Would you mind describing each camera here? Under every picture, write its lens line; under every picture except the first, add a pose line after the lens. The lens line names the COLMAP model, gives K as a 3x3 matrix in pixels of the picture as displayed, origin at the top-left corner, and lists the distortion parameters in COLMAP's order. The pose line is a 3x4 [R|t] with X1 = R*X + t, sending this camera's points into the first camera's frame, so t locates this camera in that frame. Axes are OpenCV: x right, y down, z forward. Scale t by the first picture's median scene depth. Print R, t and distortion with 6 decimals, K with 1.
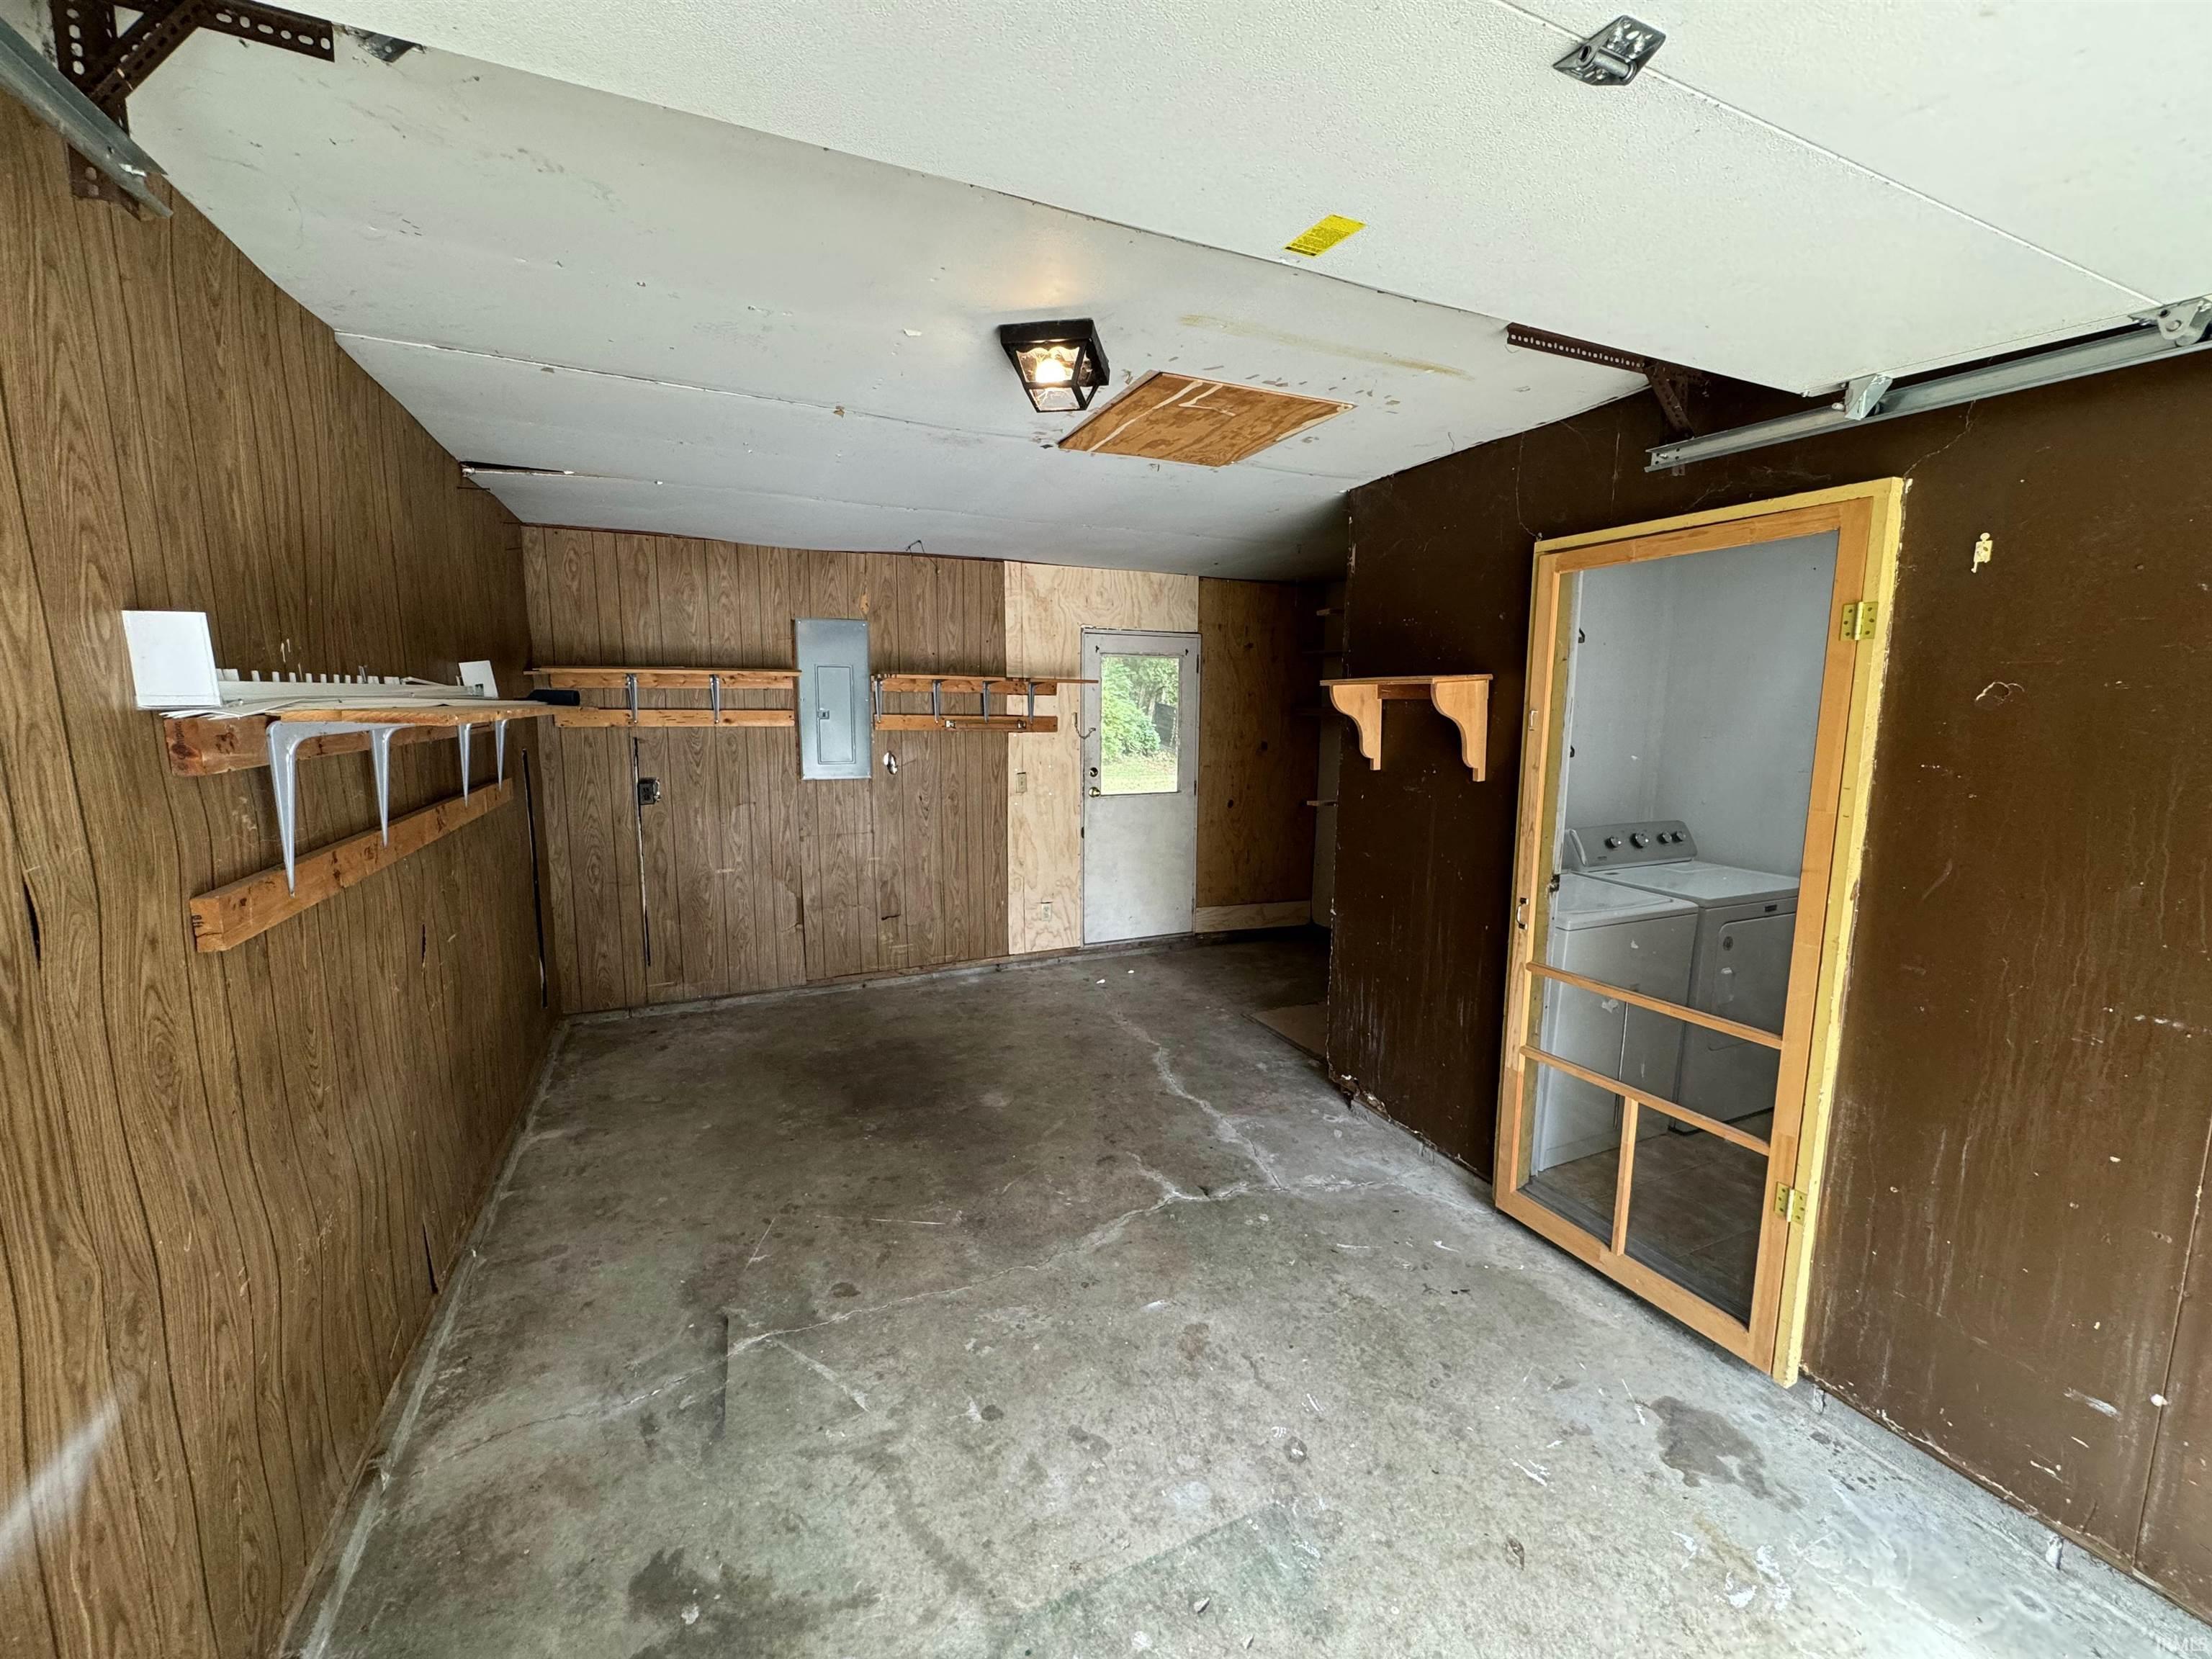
lens RADIAL K [[879.7, 0, 1108.1], [0, 879.7, 827.7], [0, 0, 1]] dist [-0.000863, 0.000012]
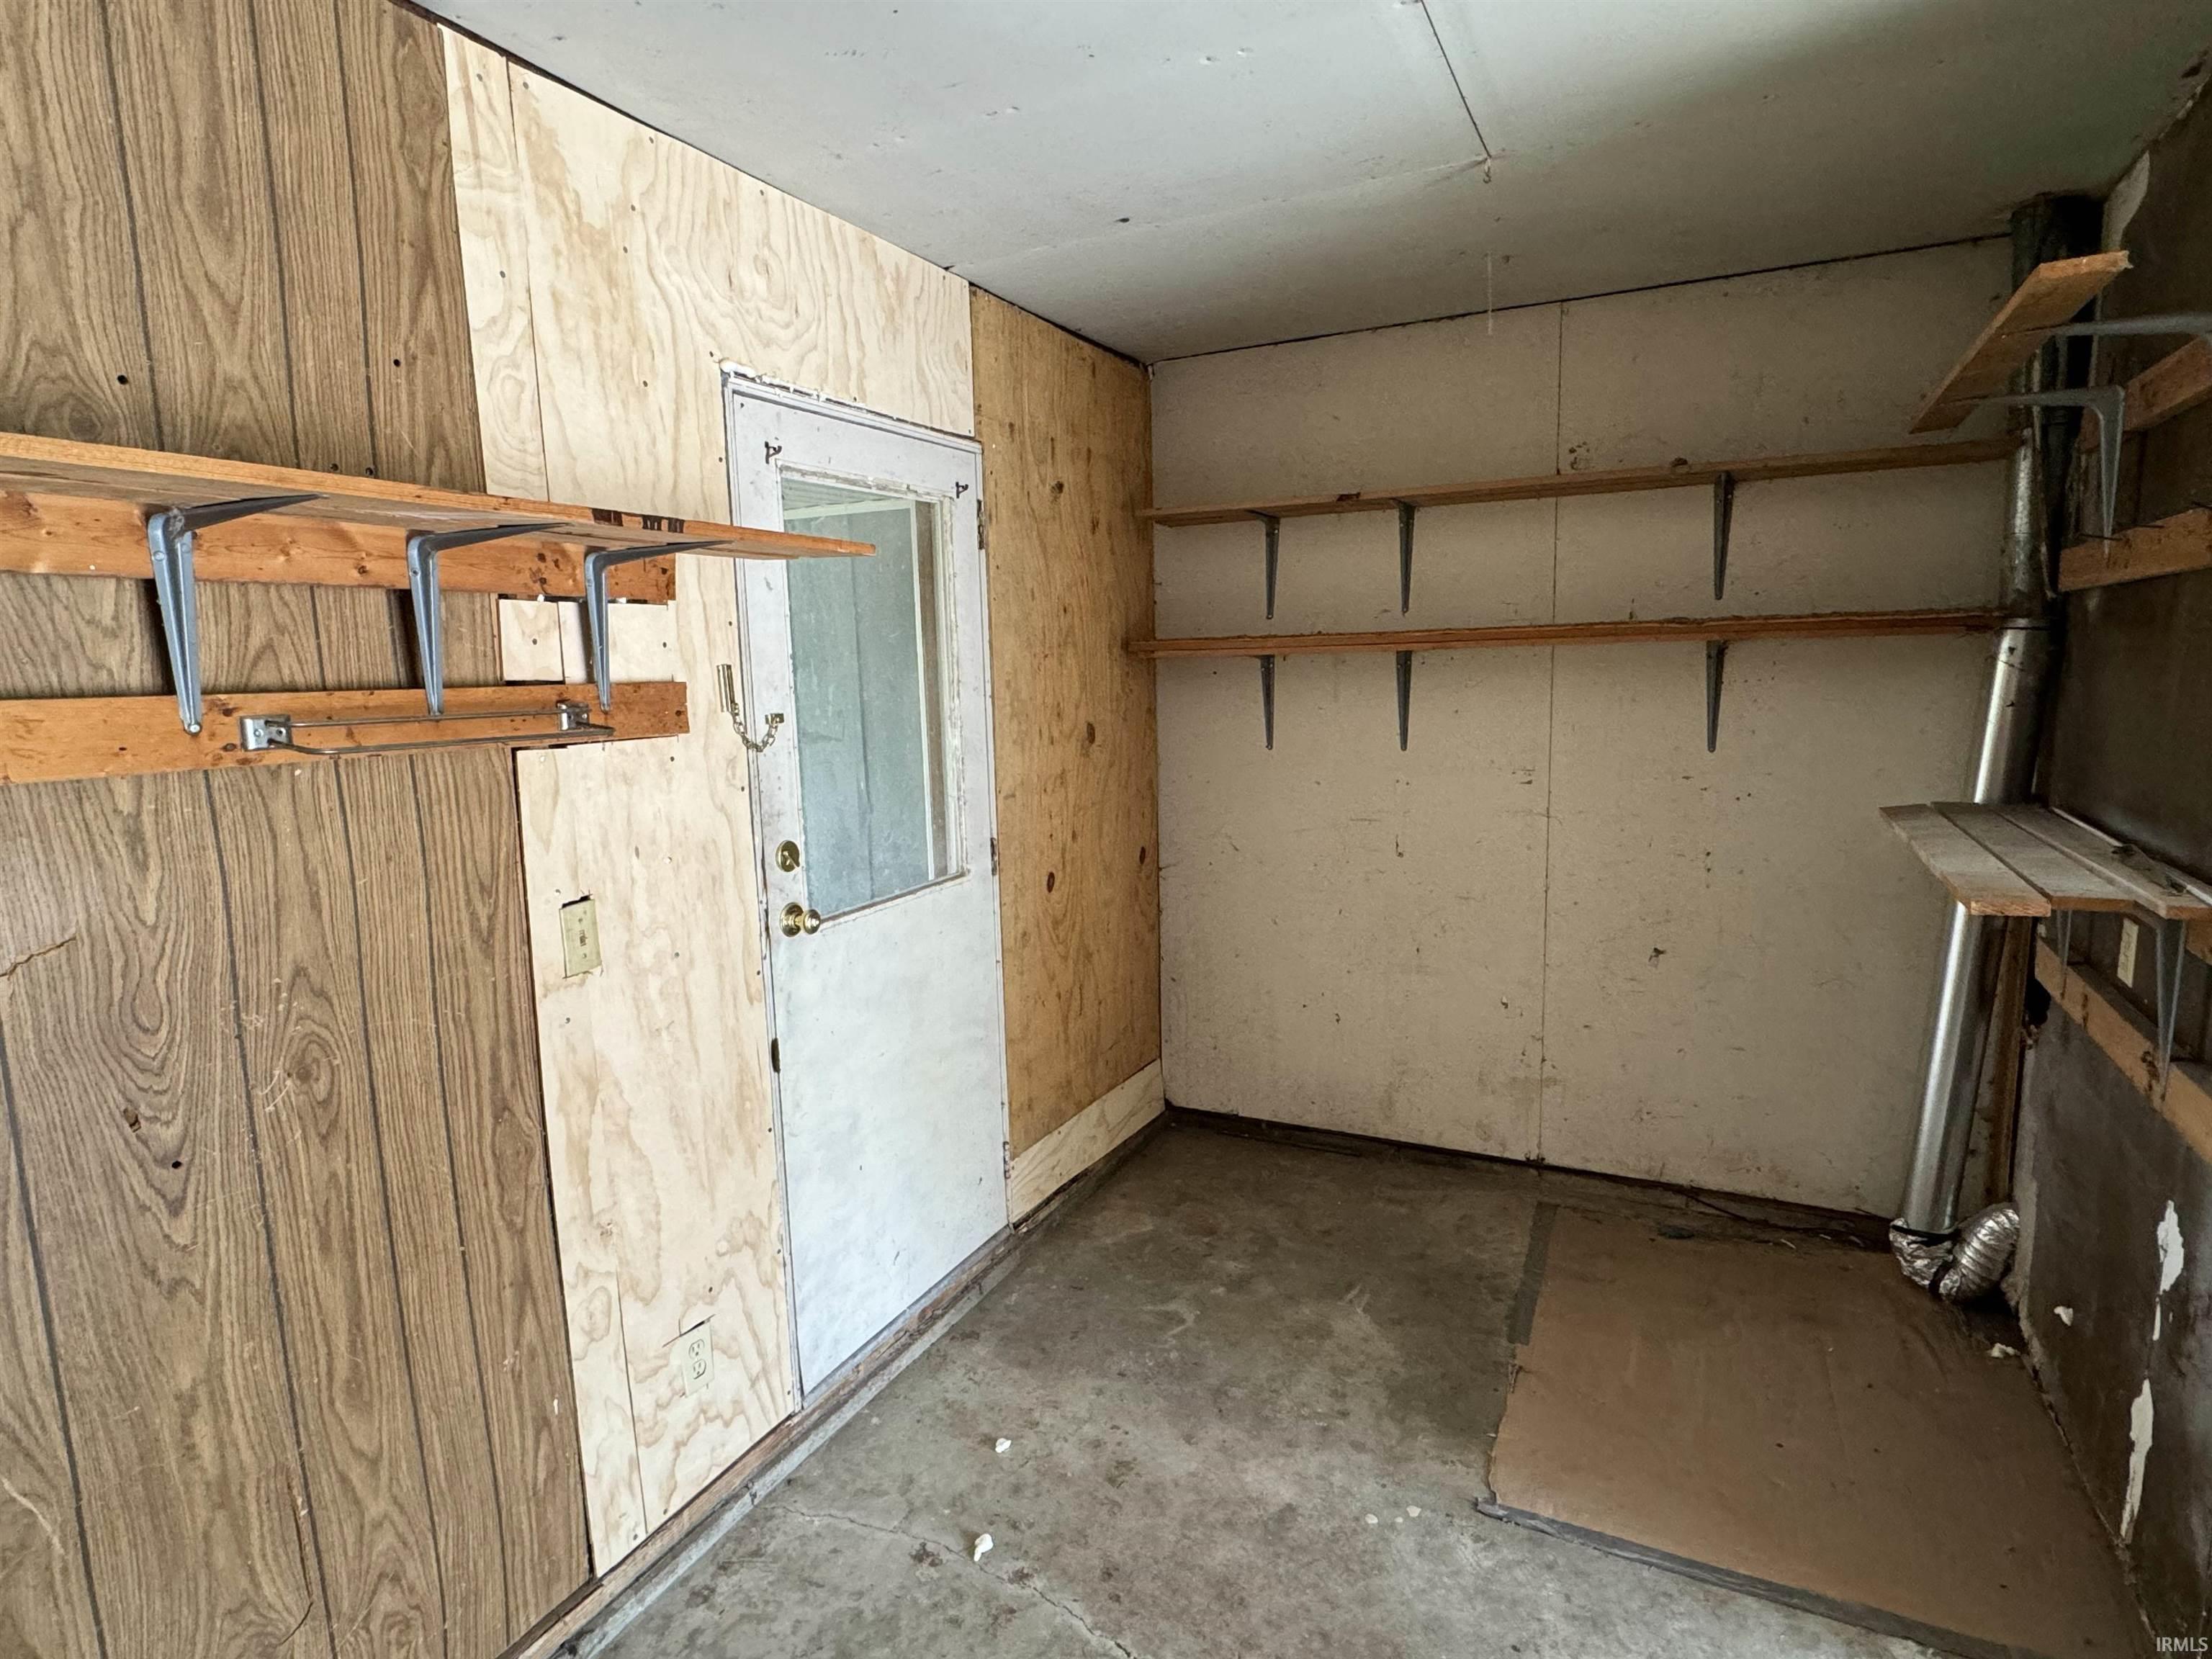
lens RADIAL K [[1177.3, 0, 1107.8], [0, 1177.3, 826.5], [0, 0, 1]] dist [-0.002044, 0.001394]
pose [[0.778692, -0.117951, 0.616219, -0.186761], [0.118626, 0.992133, 0.040002, -0.078473], [-0.616090, 0.041950, 0.786558, 0.619914]]
